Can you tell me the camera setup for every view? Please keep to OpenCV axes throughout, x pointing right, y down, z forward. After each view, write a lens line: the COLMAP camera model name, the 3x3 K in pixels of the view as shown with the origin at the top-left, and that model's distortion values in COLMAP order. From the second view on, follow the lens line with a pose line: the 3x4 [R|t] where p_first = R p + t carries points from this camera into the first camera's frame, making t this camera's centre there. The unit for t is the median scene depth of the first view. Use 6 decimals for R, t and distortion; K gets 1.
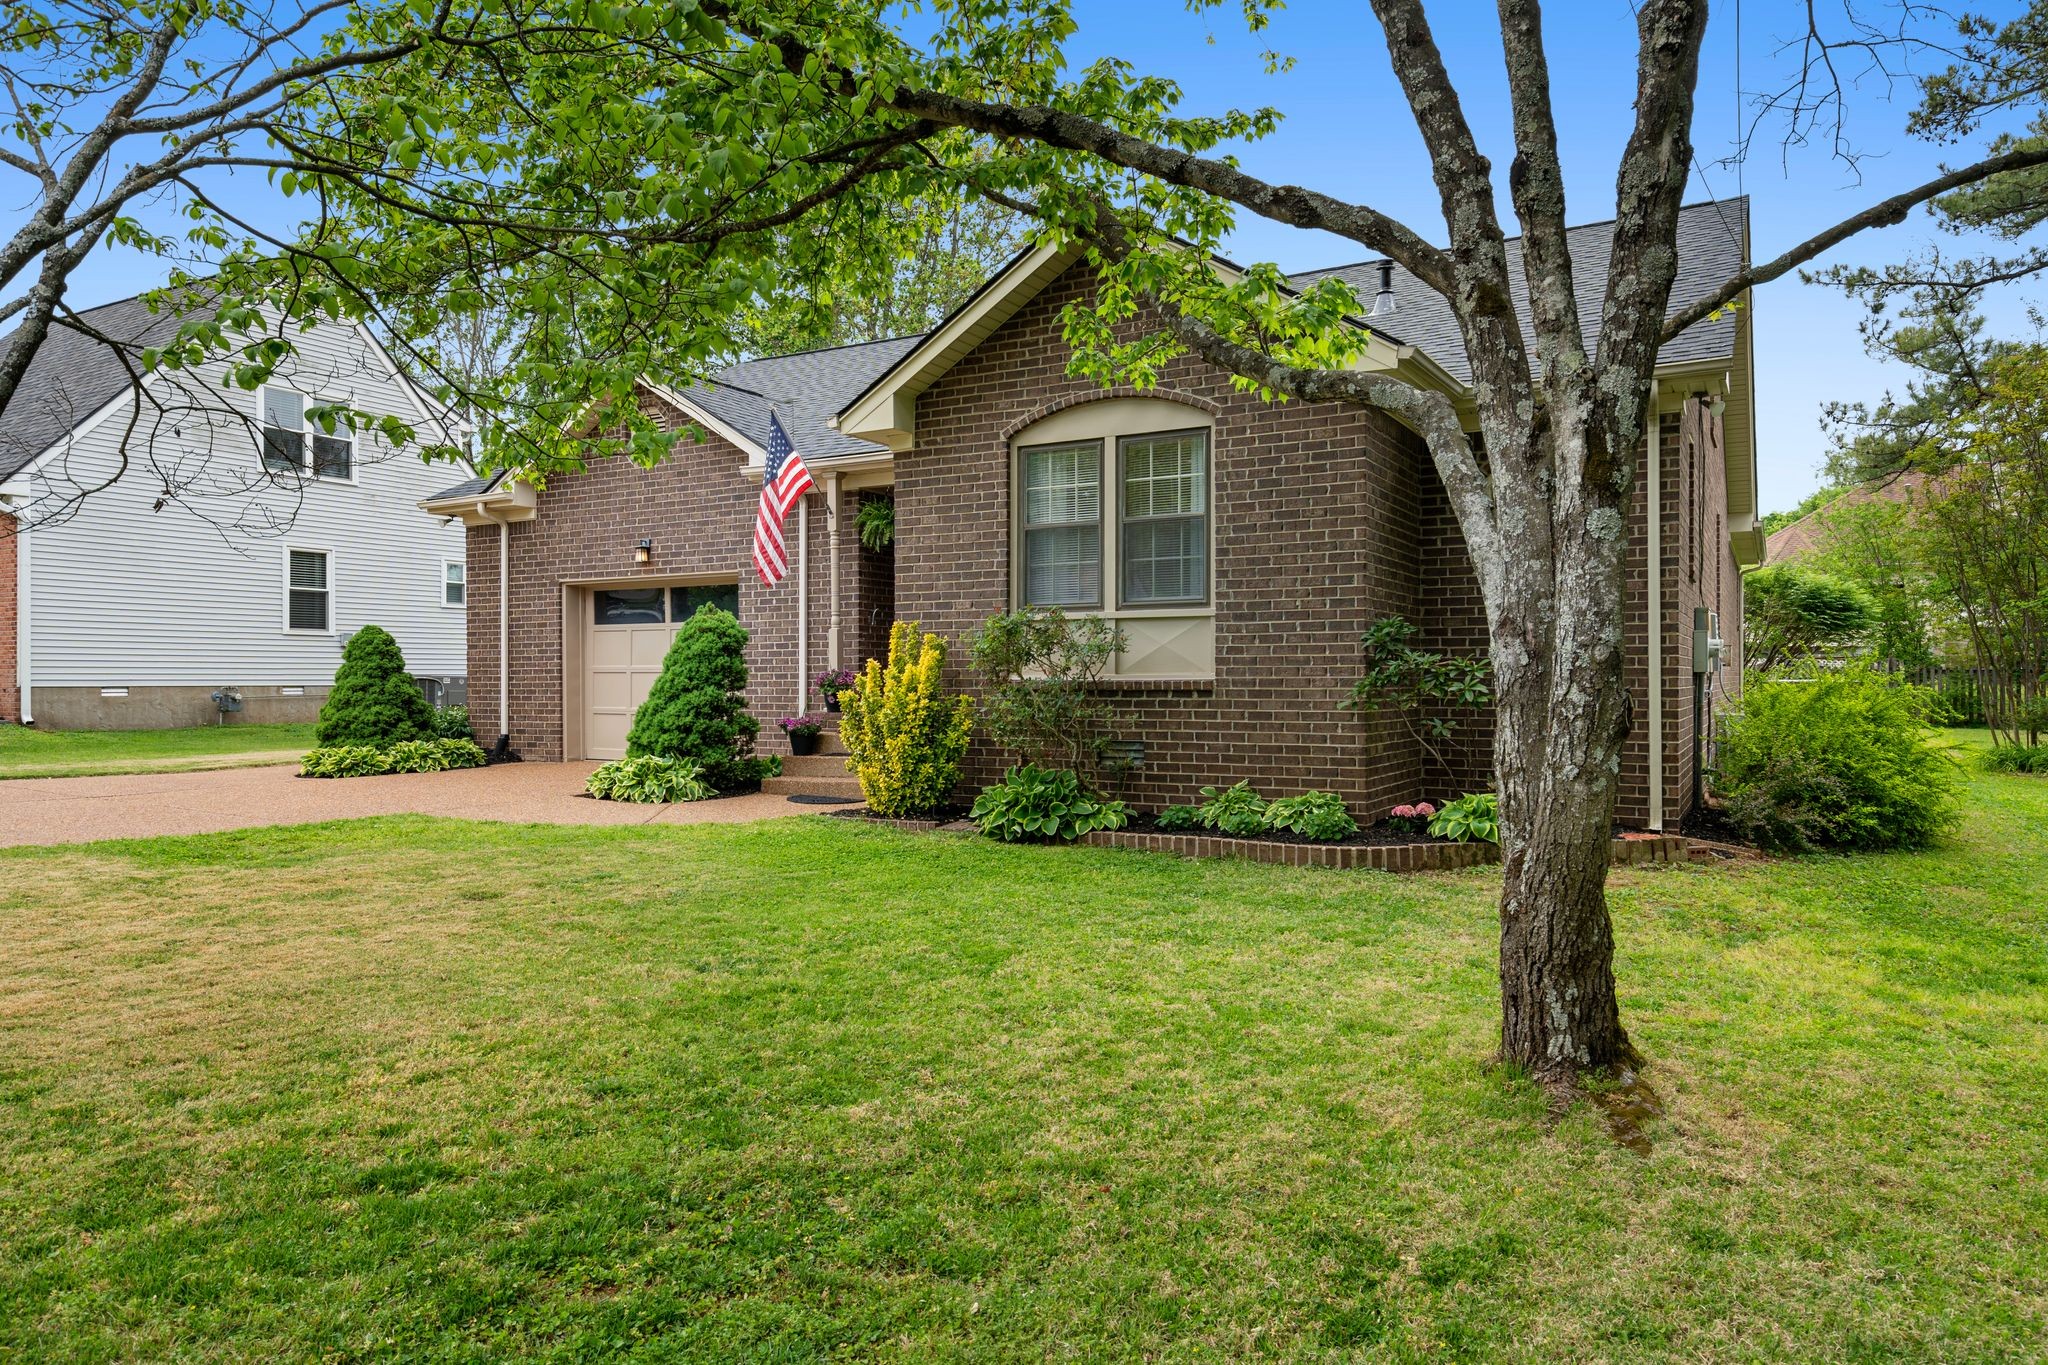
lens RADIAL K [[1314.8, 0, 1022.7], [0, 1314.8, 684.6], [0, 0, 1]] dist [0.006779, 0.001473]
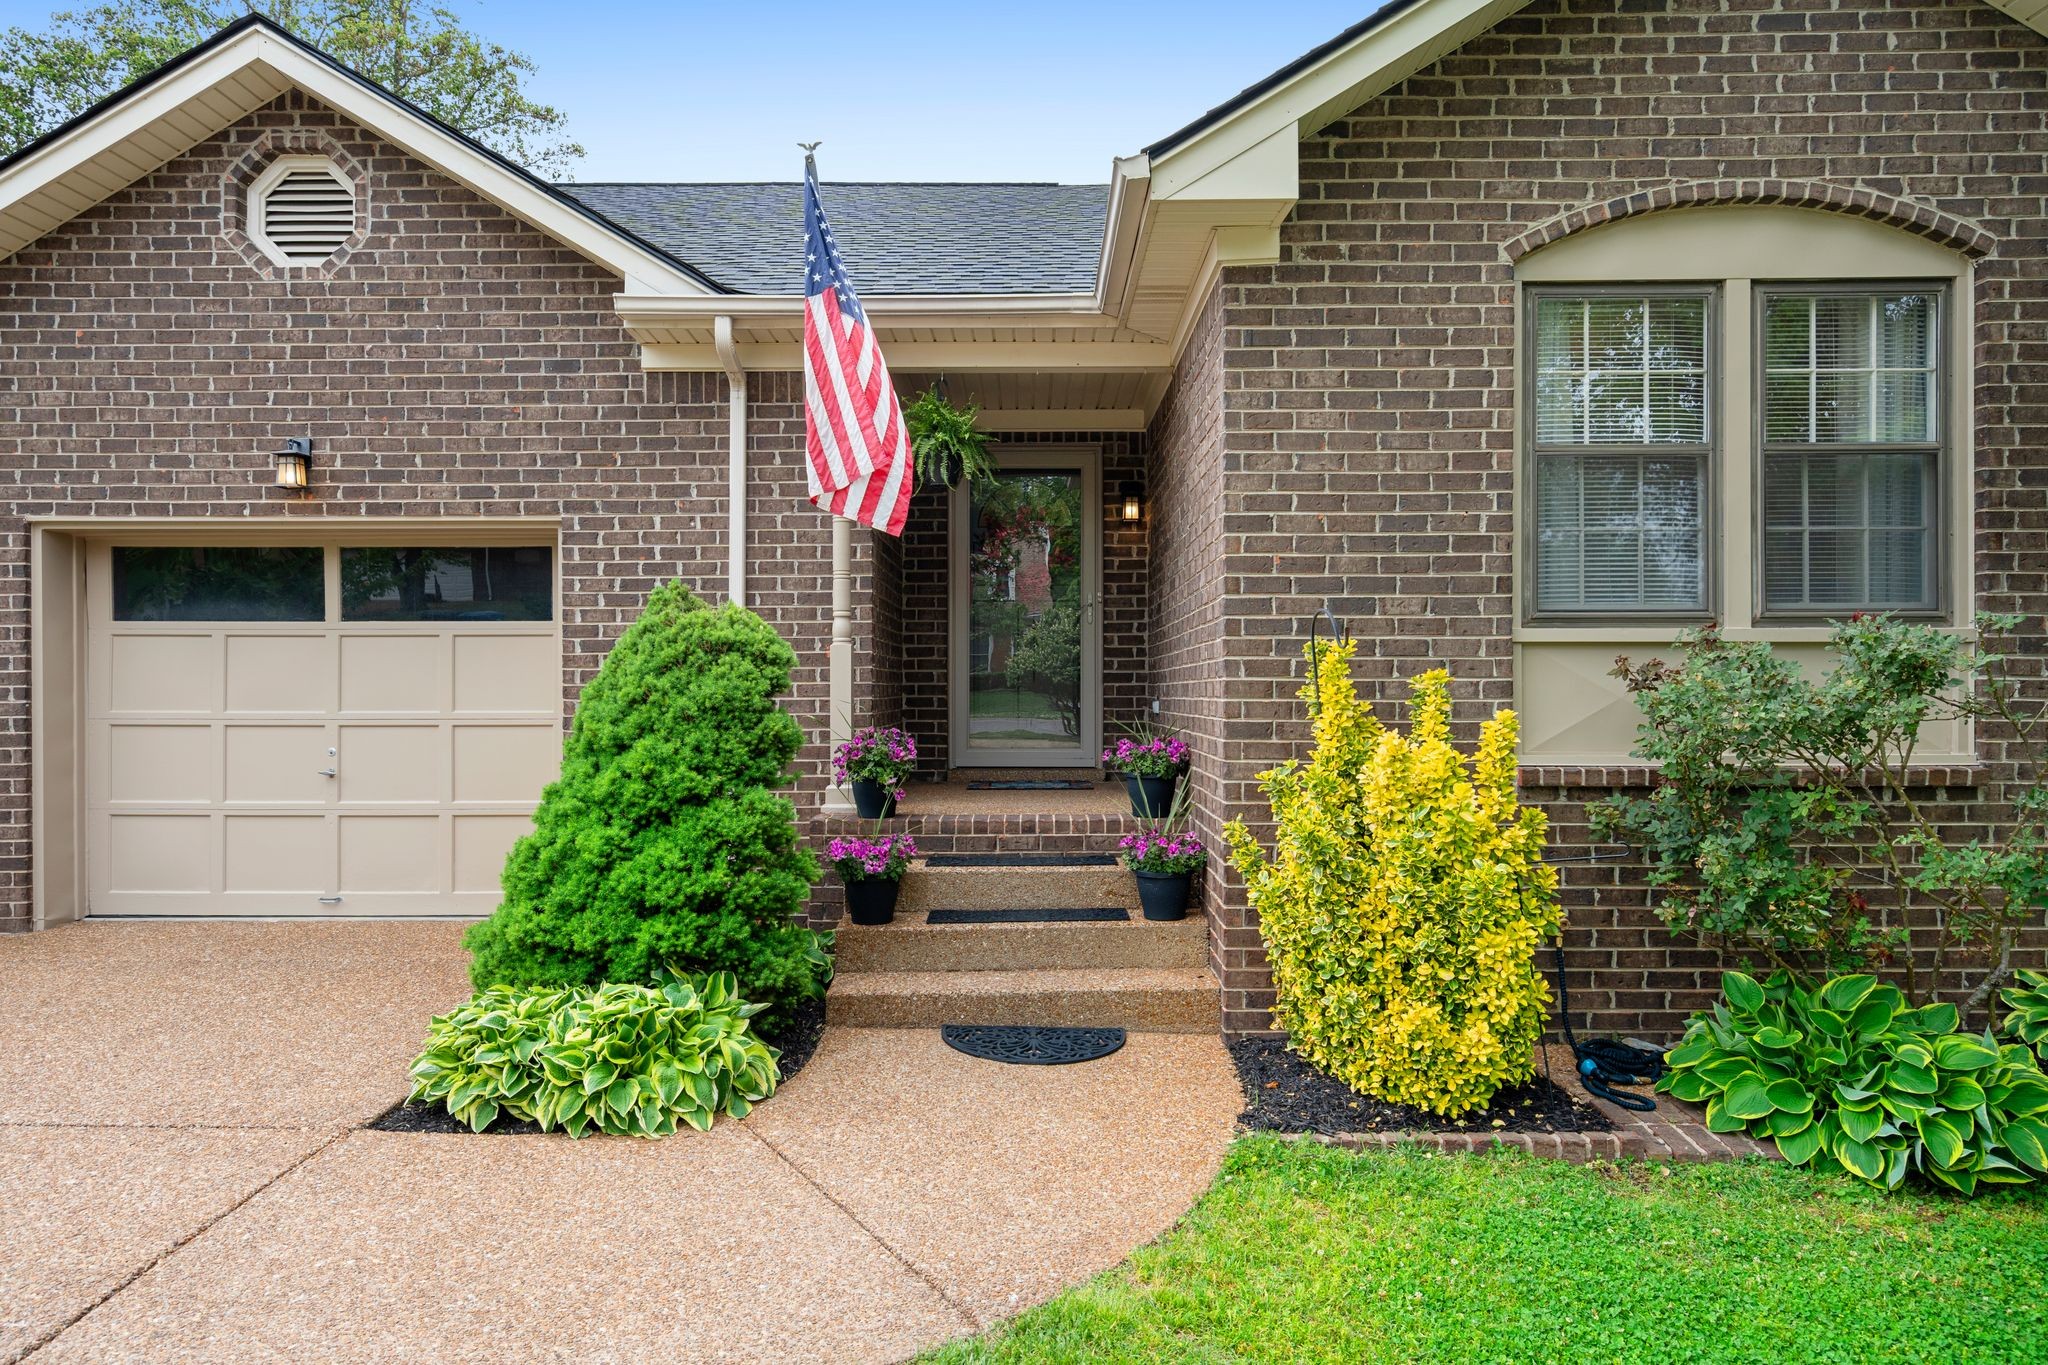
lens RADIAL K [[1226.1, 0, 1021.9], [0, 1226.1, 681.8], [0, 0, 1]] dist [0.010203, -0.001256]
pose [[0.871108, 0.001604, 0.491089, -0.371707], [0.001150, 0.999985, -0.005308, -0.030615], [-0.491090, 0.005188, 0.871093, 0.672970]]
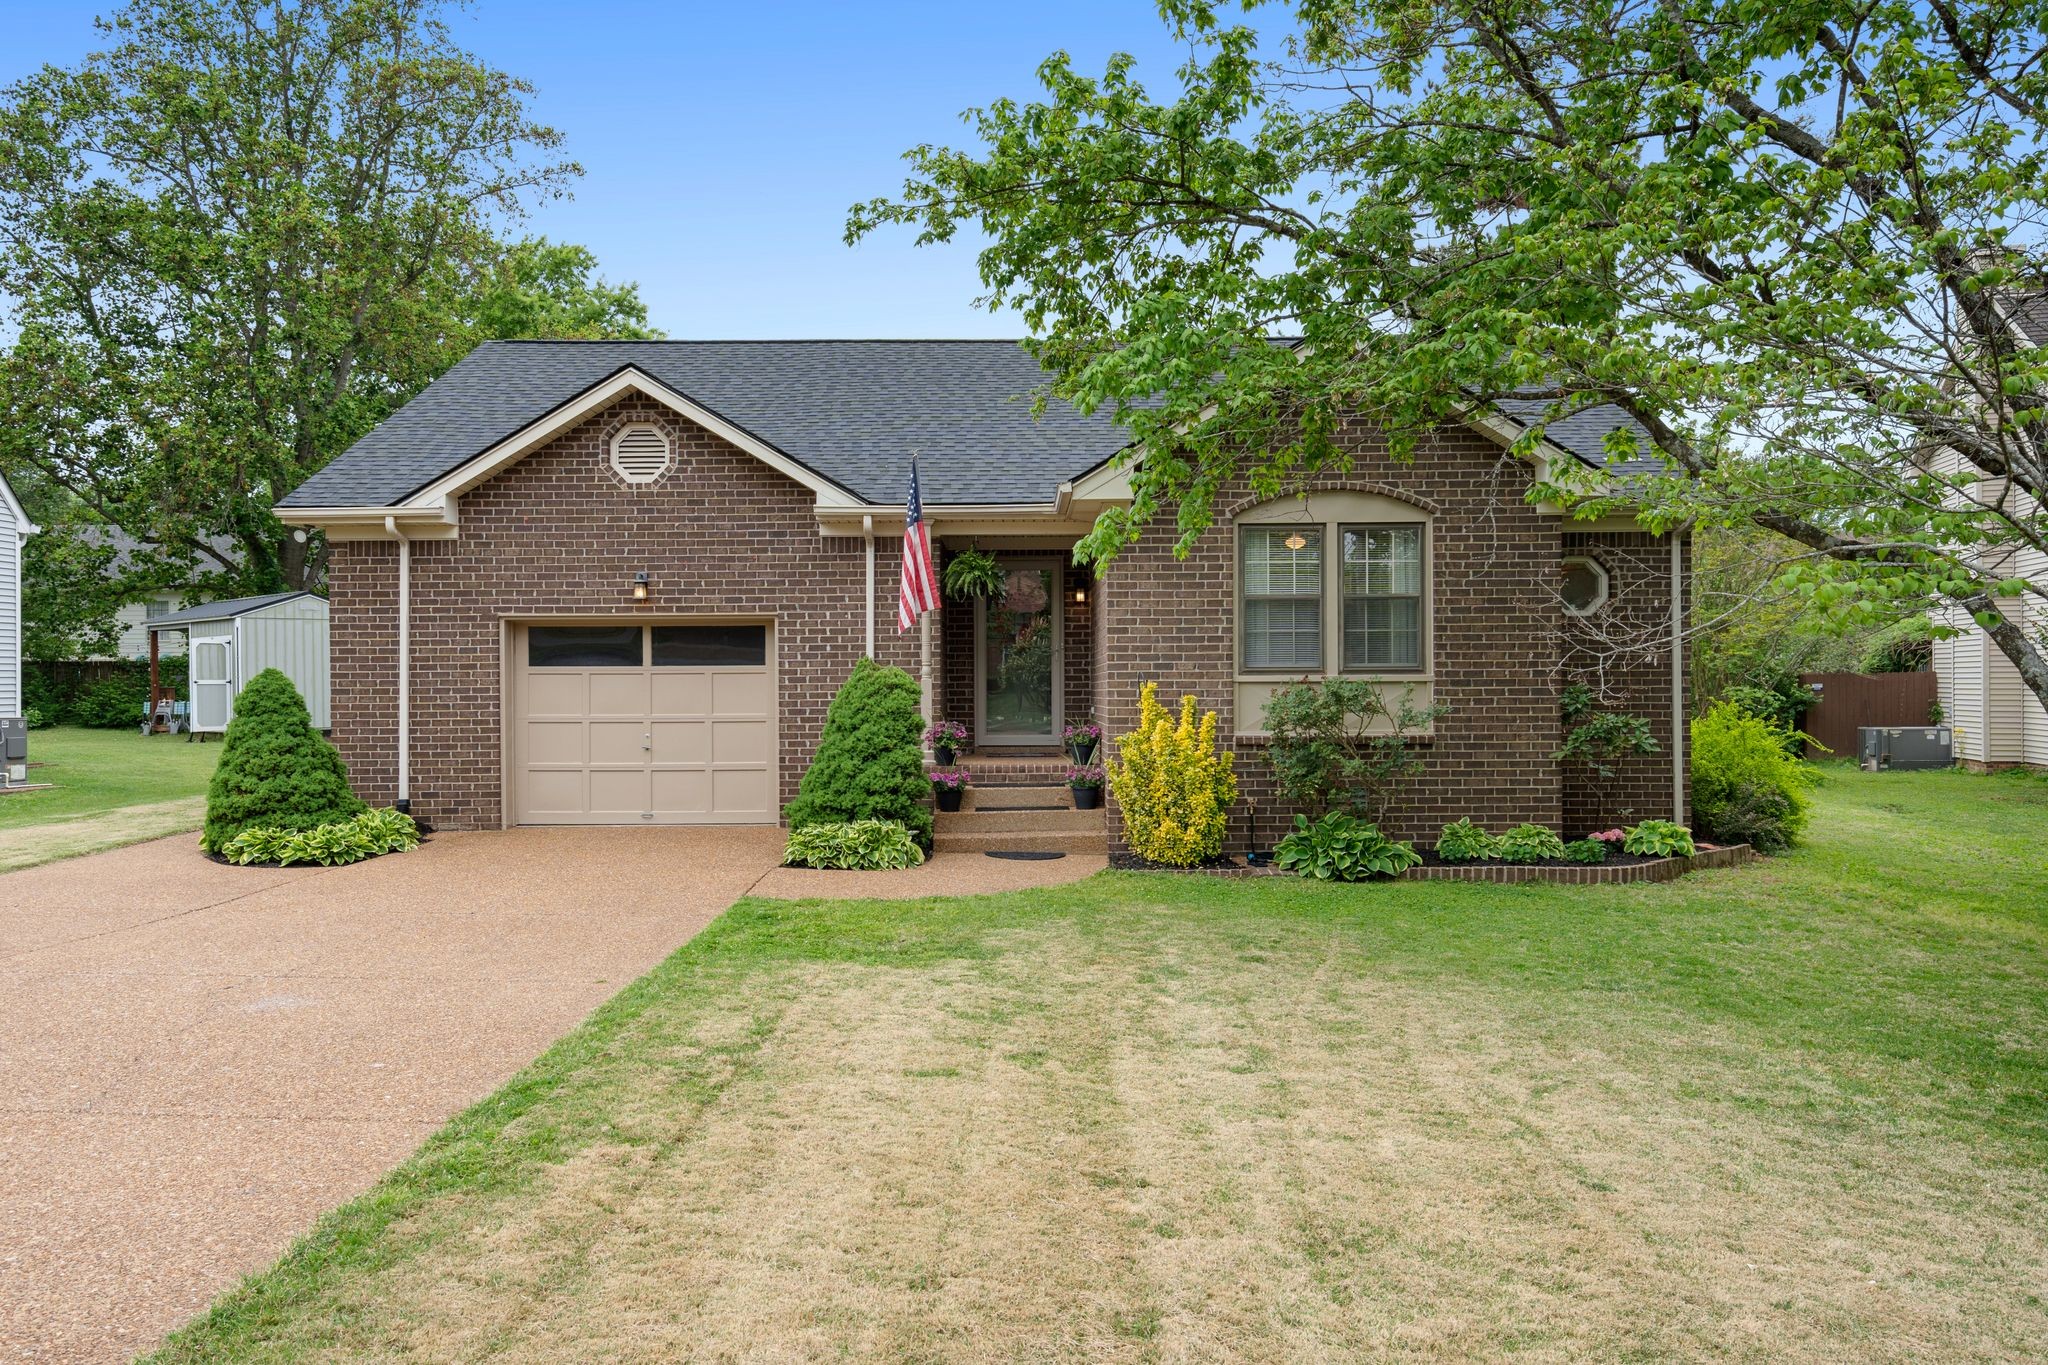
lens RADIAL K [[1491.0, 0, 1017.4], [0, 1491.0, 683.3], [0, 0, 1]] dist [0.010311, -0.000037]
pose [[0.867910, -0.003668, 0.496708, -0.756981], [0.005218, 0.999985, -0.001733, -0.044277], [-0.496694, 0.004096, 0.867916, 0.008423]]
